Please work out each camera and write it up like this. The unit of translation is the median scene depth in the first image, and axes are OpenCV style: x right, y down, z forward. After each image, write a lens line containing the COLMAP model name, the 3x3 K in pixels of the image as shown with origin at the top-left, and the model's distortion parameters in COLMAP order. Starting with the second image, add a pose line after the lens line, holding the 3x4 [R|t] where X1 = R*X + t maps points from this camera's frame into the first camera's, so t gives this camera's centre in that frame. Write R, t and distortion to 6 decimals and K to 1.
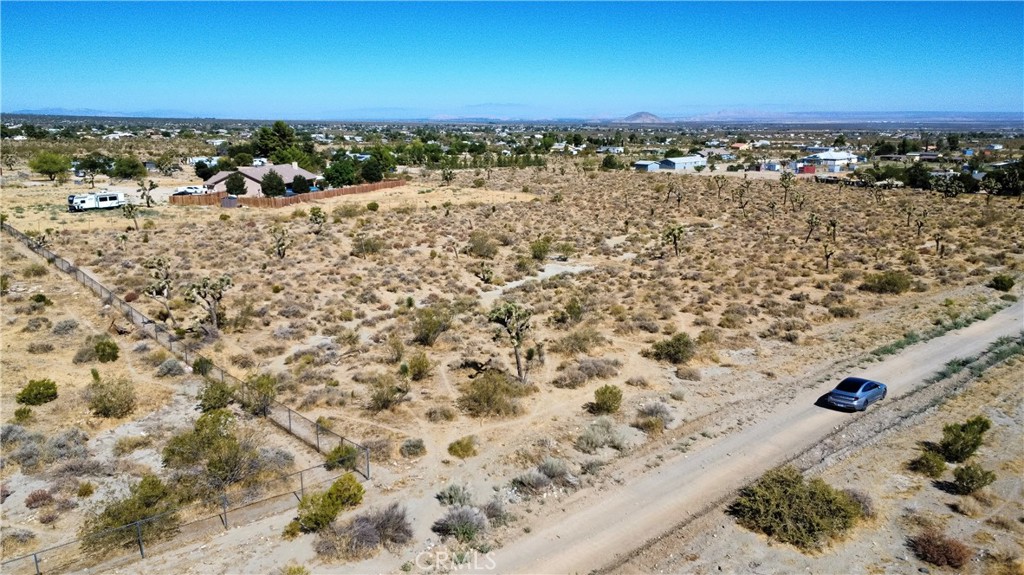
lens RADIAL K [[773.7, 0, 515.6], [0, 773.7, 291.0], [0, 0, 1]] dist [0.008180, -0.010941]
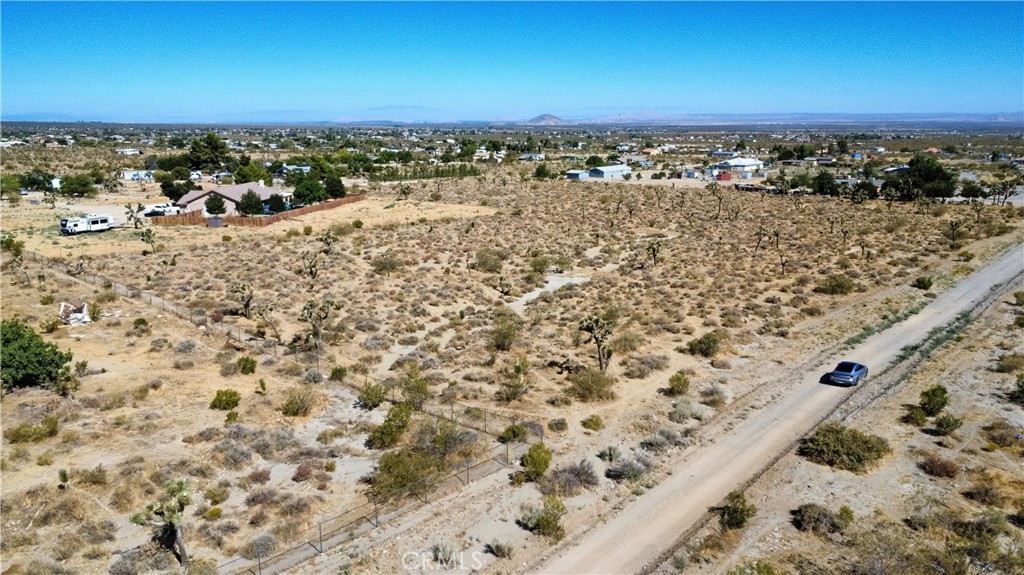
lens RADIAL K [[773.7, 0, 515.6], [0, 773.7, 291.0], [0, 0, 1]] dist [0.008180, -0.010941]
pose [[0.992702, -0.029048, 0.117042, -0.151225], [0.029385, 0.999568, -0.001154, -0.013970], [-0.116957, 0.004585, 0.993126, -0.143876]]
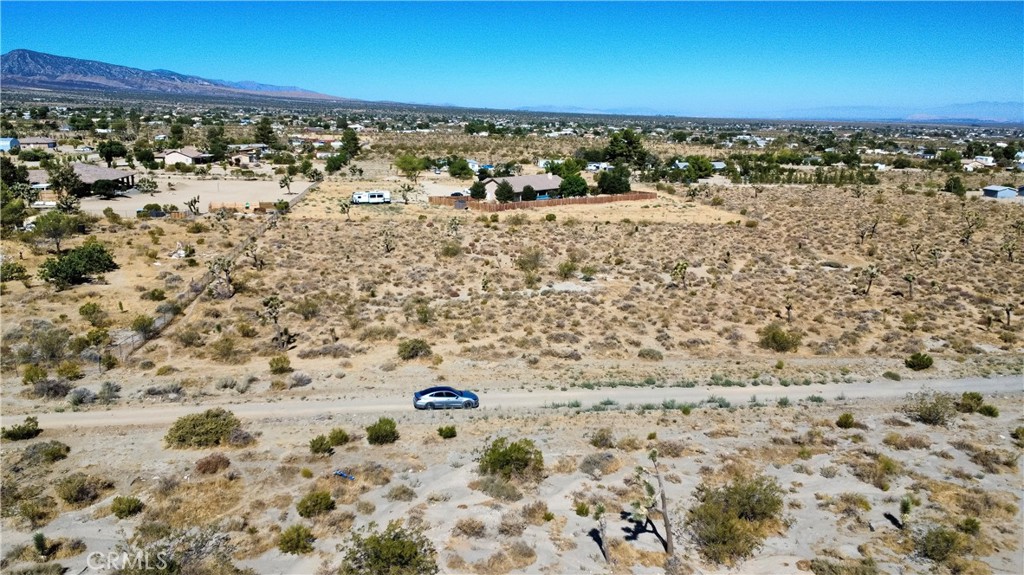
lens RADIAL K [[773.7, 0, 515.6], [0, 773.7, 291.0], [0, 0, 1]] dist [0.008180, -0.010941]
pose [[0.844919, 0.129907, -0.518880, 0.619552], [-0.128649, 0.990938, 0.038606, -0.059577], [0.519194, 0.034134, 0.853975, -0.032230]]
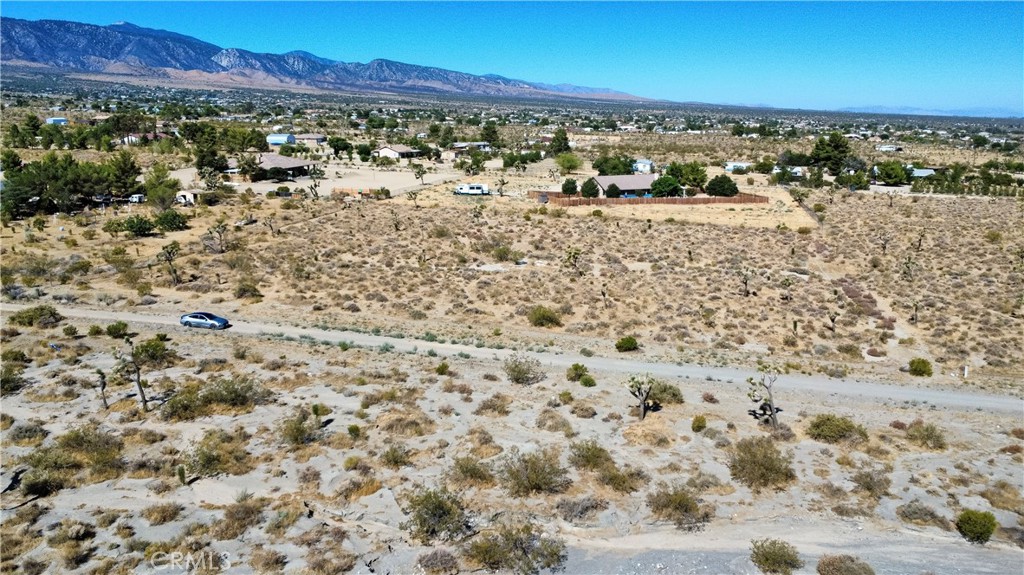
lens RADIAL K [[773.7, 0, 515.6], [0, 773.7, 291.0], [0, 0, 1]] dist [0.008180, -0.010941]
pose [[0.581388, 0.192813, -0.790450, 1.188375], [-0.190542, 0.976764, 0.098114, -0.132869], [0.791000, 0.093571, 0.604618, 0.243400]]
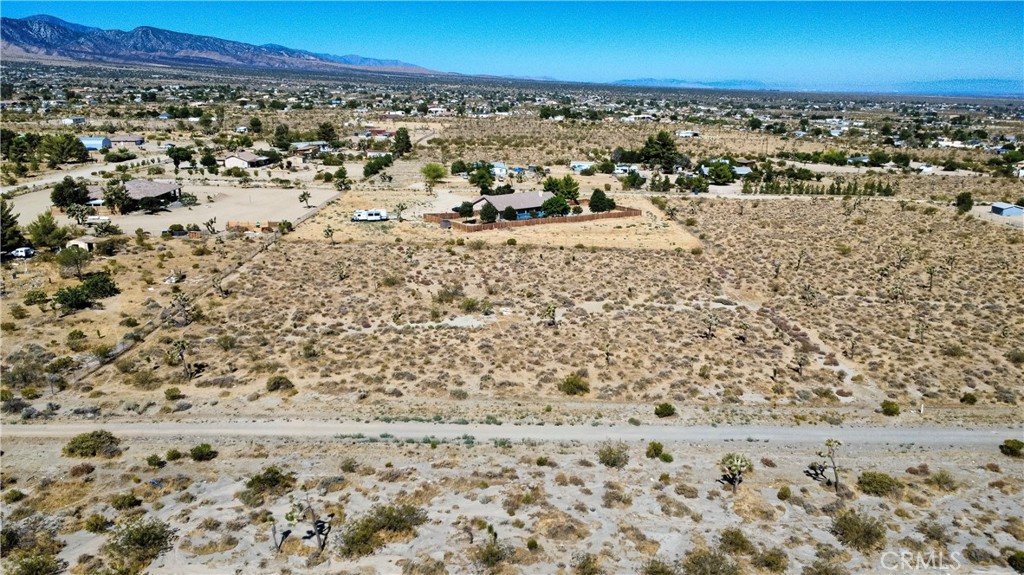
lens RADIAL K [[773.7, 0, 515.6], [0, 773.7, 291.0], [0, 0, 1]] dist [0.008180, -0.010941]
pose [[0.772500, 0.173508, -0.610851, 1.017942], [-0.151824, 0.984514, 0.087643, -0.227508], [0.616598, 0.025037, 0.786880, -0.051905]]
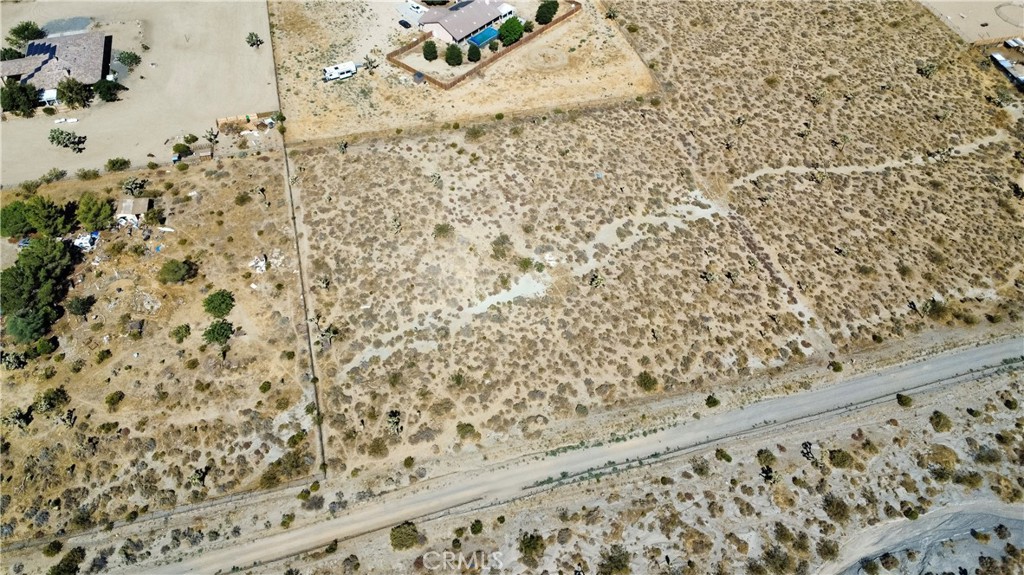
lens RADIAL K [[773.7, 0, 515.6], [0, 773.7, 291.0], [0, 0, 1]] dist [0.008180, -0.010941]
pose [[0.904300, 0.330086, -0.270713, 0.554218], [-0.111953, 0.795314, 0.595771, -1.147748], [0.411957, -0.508448, 0.756156, -0.420666]]
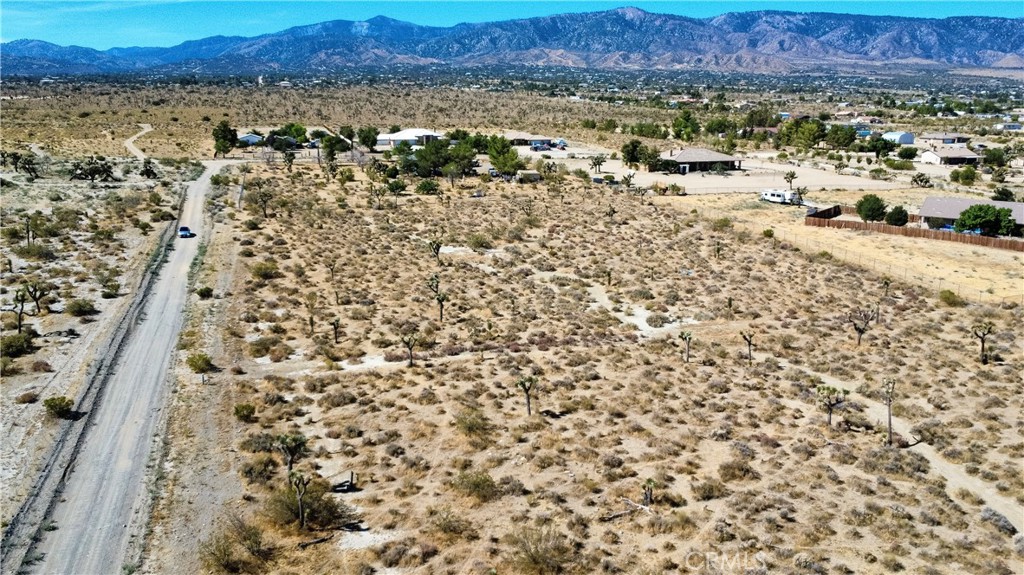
lens RADIAL K [[773.7, 0, 515.6], [0, 773.7, 291.0], [0, 0, 1]] dist [0.008180, -0.010941]
pose [[-0.396926, 0.221775, -0.890654, 1.398976], [-0.210000, 0.922687, 0.323339, -0.476146], [0.893504, 0.315380, -0.319666, 1.669901]]
